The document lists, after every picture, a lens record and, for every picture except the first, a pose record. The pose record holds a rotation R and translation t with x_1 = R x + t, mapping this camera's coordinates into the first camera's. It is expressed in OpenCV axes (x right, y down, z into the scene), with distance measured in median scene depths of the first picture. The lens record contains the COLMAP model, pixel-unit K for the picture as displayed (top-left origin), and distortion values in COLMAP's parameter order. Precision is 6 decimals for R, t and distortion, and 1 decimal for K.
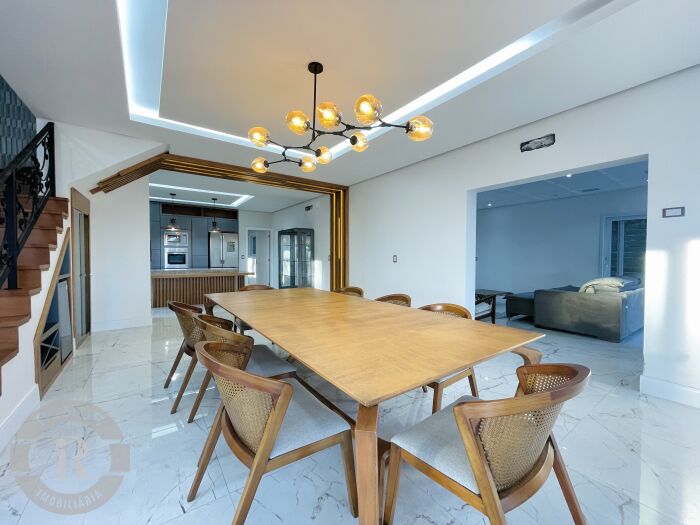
lens RADIAL K [[282.2, 0, 352.0], [0, 282.2, 261.2], [0, 0, 1]] dist [-0.001852, -0.000181]
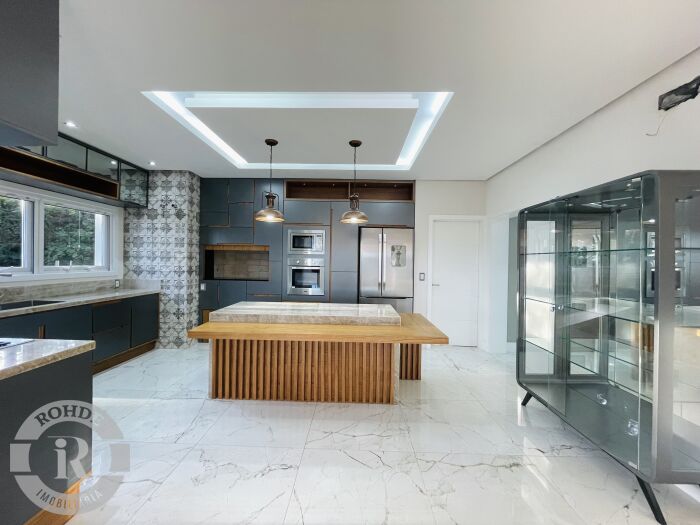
lens RADIAL K [[282.2, 0, 352.3], [0, 282.2, 261.3], [0, 0, 1]] dist [-0.001852, -0.000181]
pose [[0.806427, 0.003406, -0.591324, -0.215146], [-0.013765, 0.999821, -0.013013, -0.034461], [0.591174, 0.018633, 0.806329, 0.585459]]
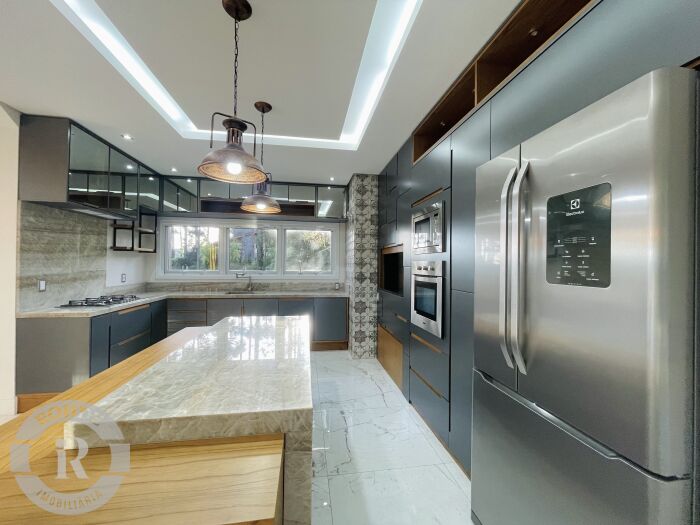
lens RADIAL K [[282.2, 0, 350.9], [0, 282.2, 263.0], [0, 0, 1]] dist [-0.001852, -0.000181]
pose [[-0.453325, -0.027542, -0.890920, -0.280211], [-0.026476, 0.999498, -0.017427, -0.035442], [0.890952, 0.015688, -0.453826, 0.871971]]
